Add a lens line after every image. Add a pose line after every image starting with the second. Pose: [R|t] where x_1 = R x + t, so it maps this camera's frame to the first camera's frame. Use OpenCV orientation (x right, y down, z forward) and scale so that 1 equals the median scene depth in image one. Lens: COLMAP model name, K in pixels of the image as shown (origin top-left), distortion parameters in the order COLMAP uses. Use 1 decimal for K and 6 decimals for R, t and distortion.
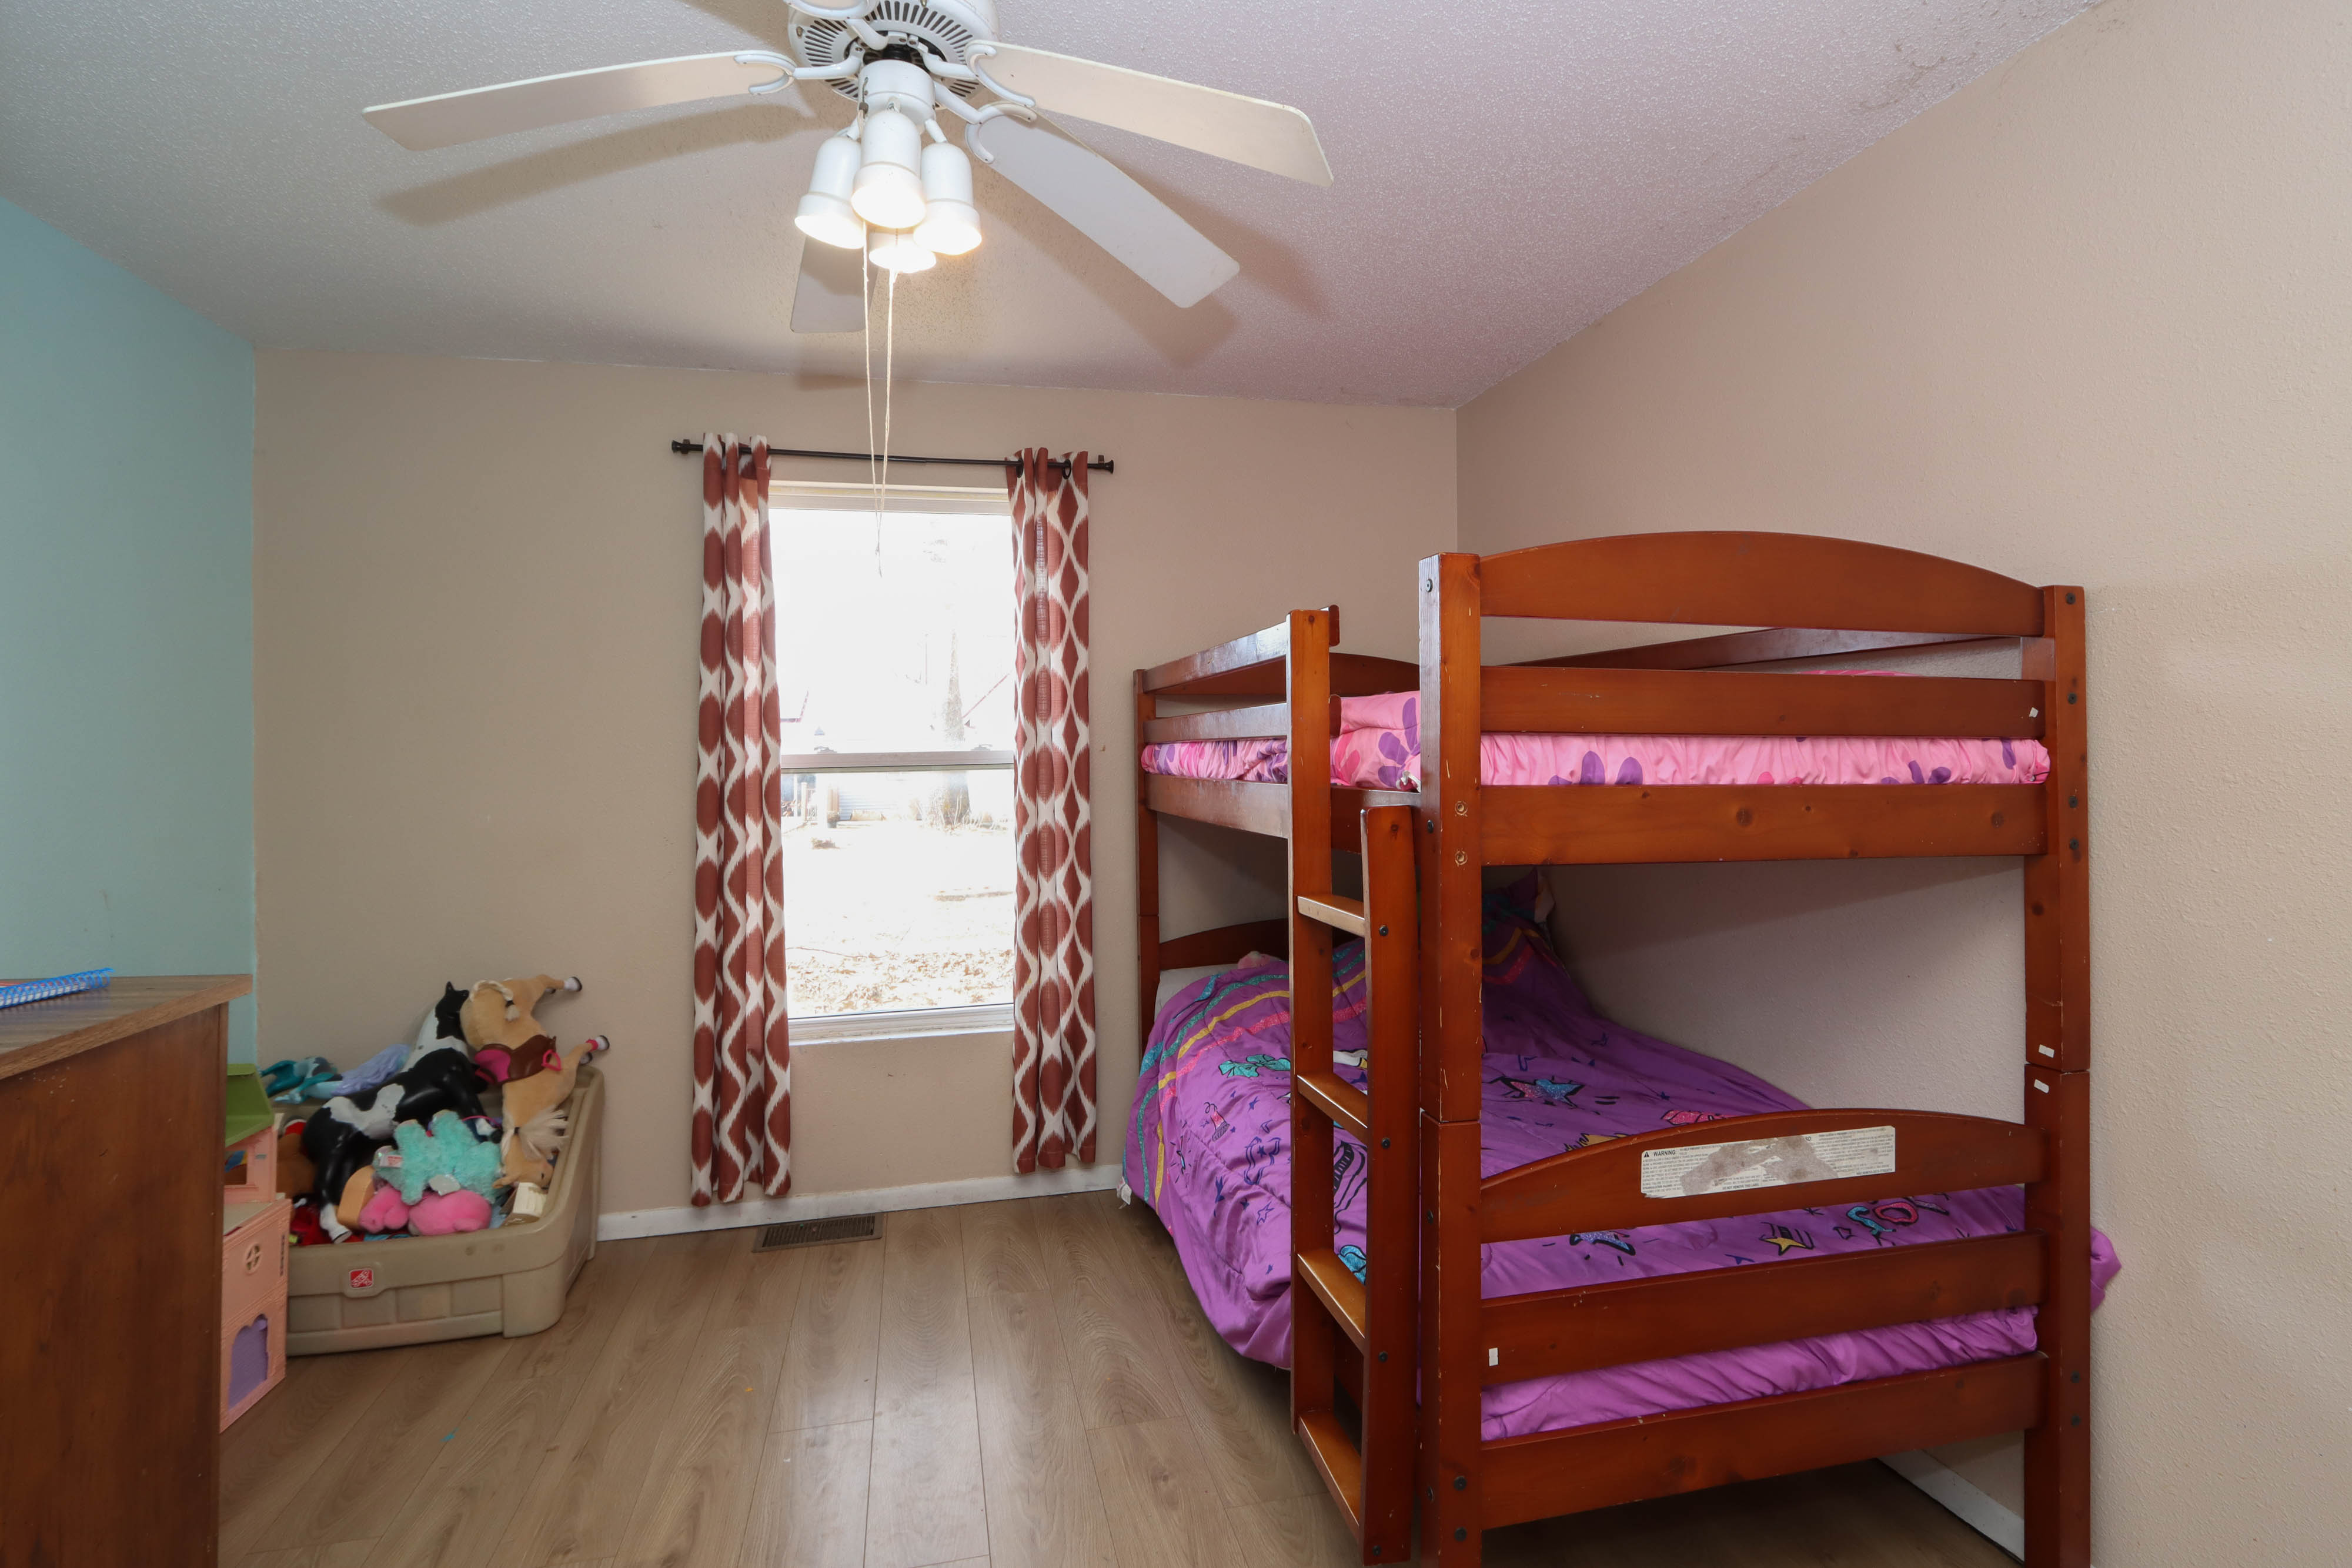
lens RADIAL K [[1094.3, 0, 1177.8], [0, 1094.3, 766.2], [0, 0, 1]] dist [-0.022263, -0.000039]
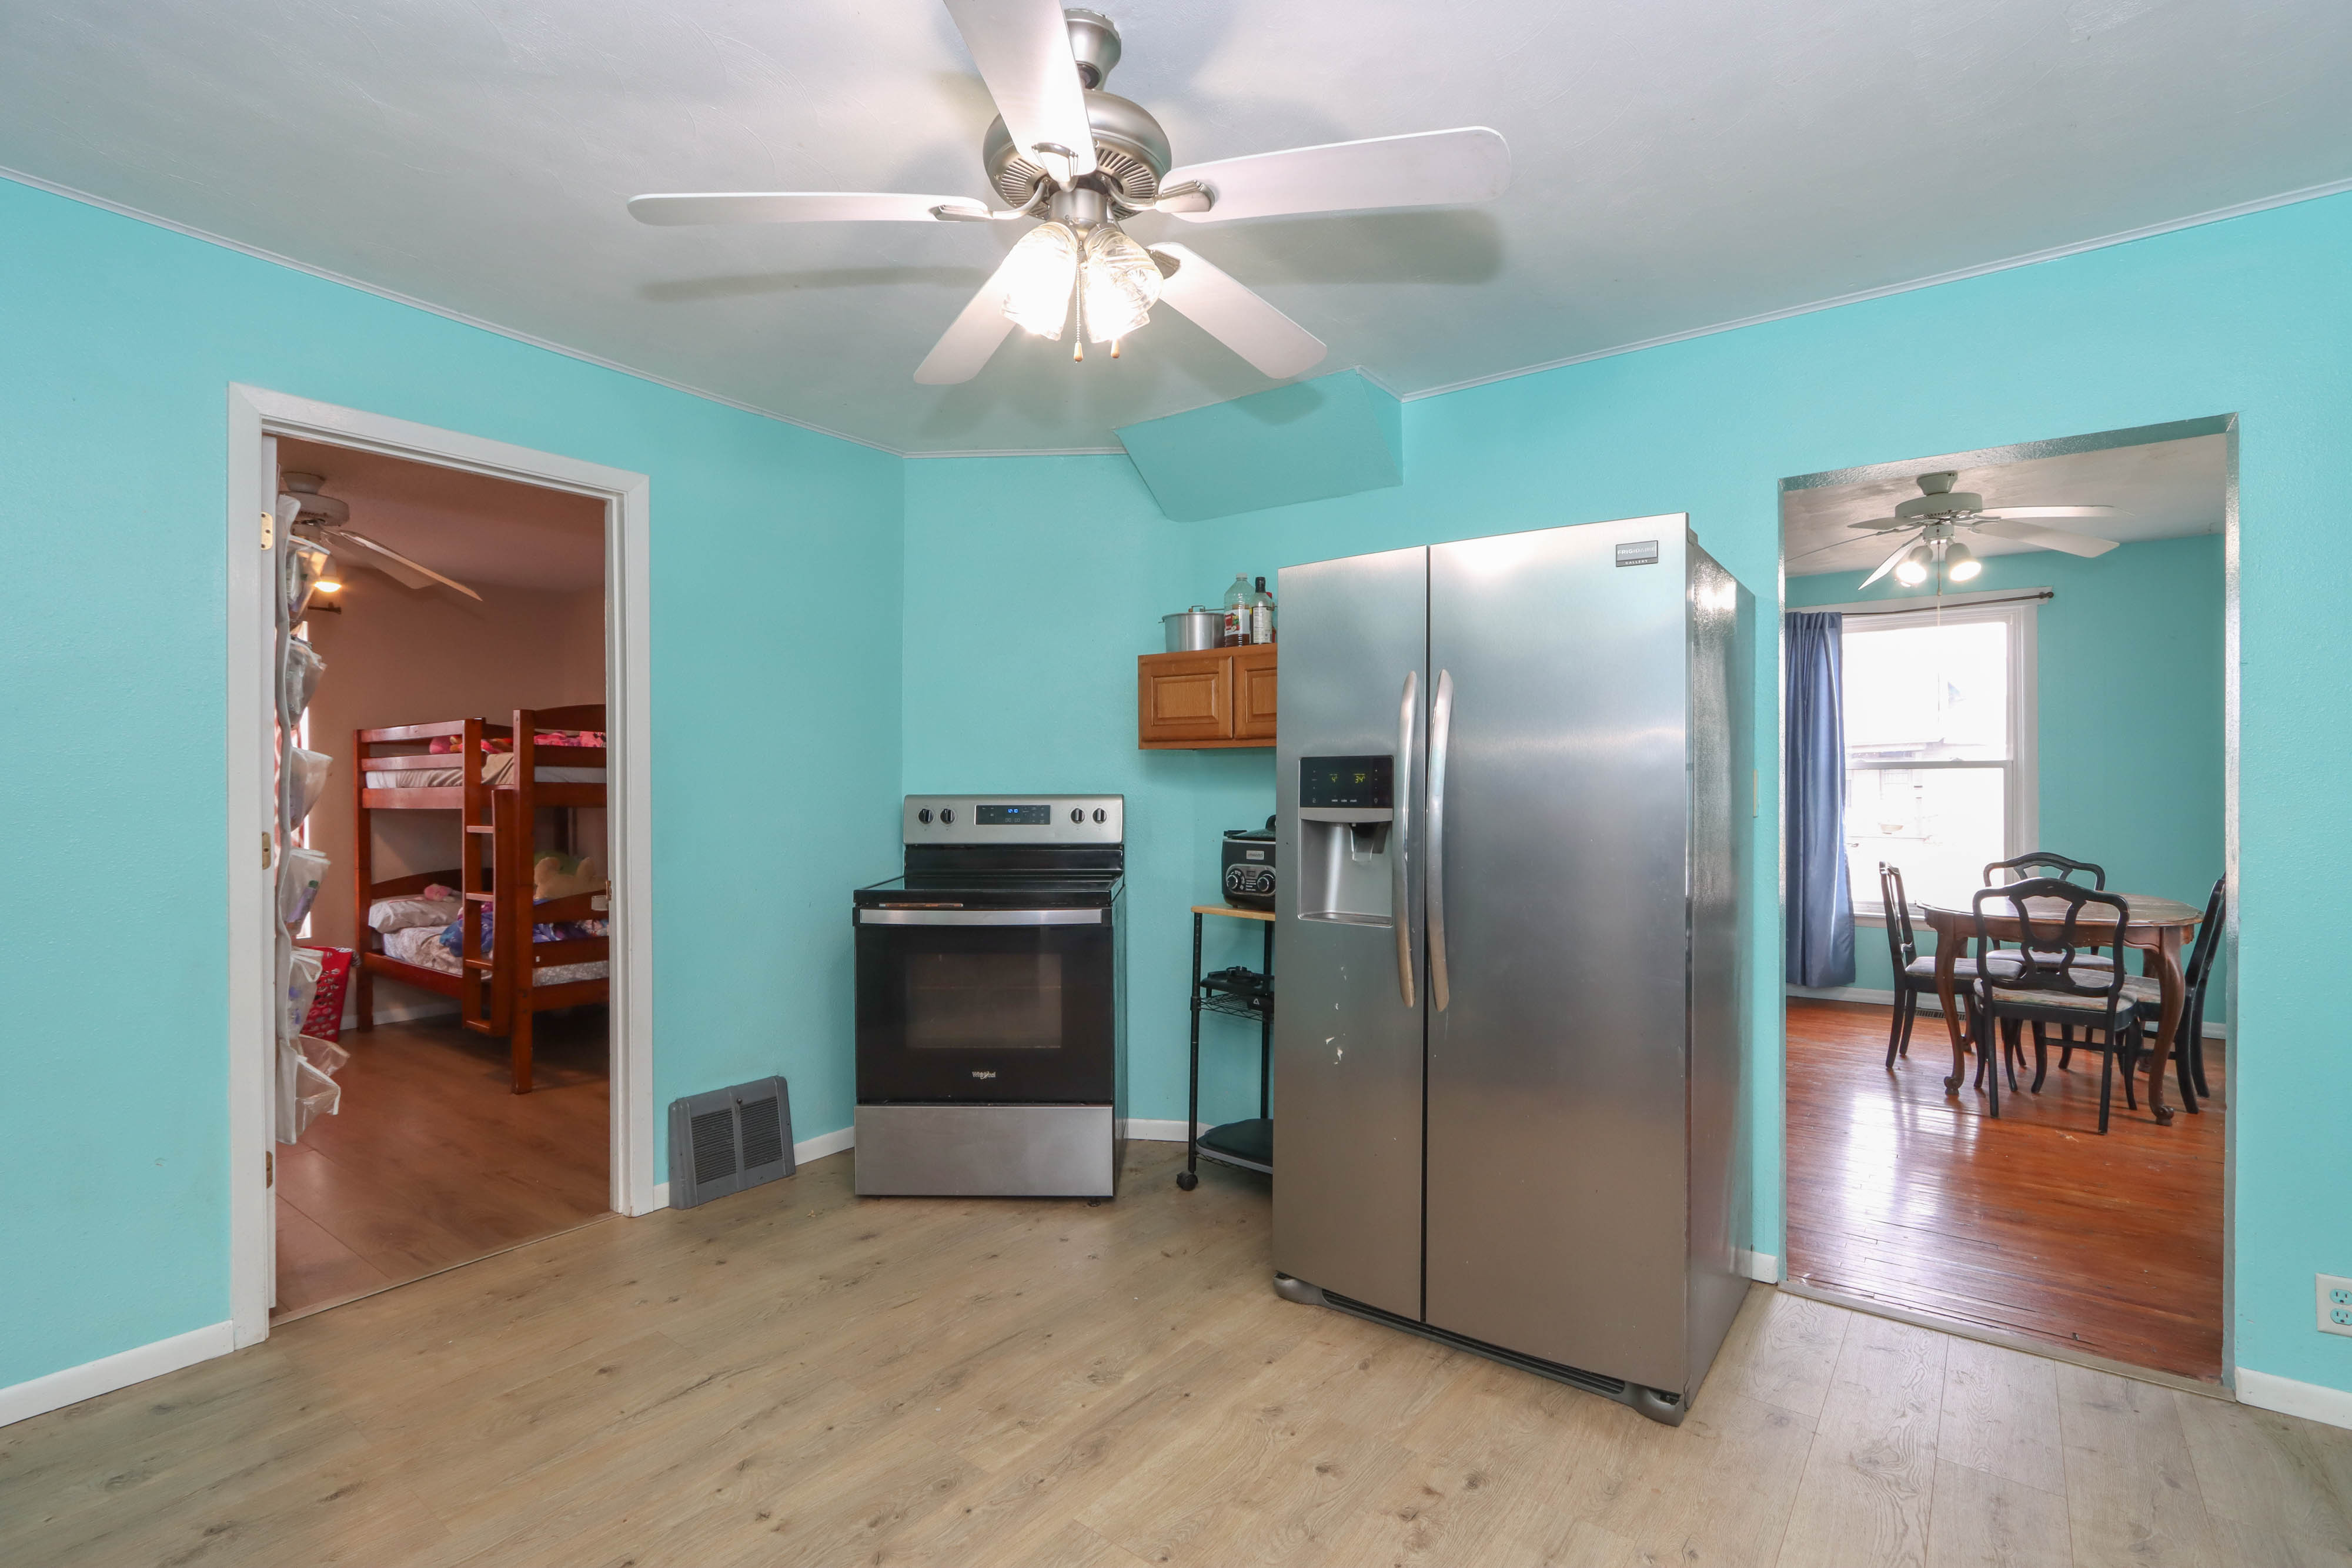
lens RADIAL K [[1072.7, 0, 1159.7], [0, 1072.7, 786.0], [0, 0, 1]] dist [-0.012918, 0.000575]
pose [[0.777910, 0.004702, 0.628359, -0.211924], [-0.002282, 0.999987, -0.004658, 0.029823], [-0.628372, 0.002189, 0.777910, -2.100404]]
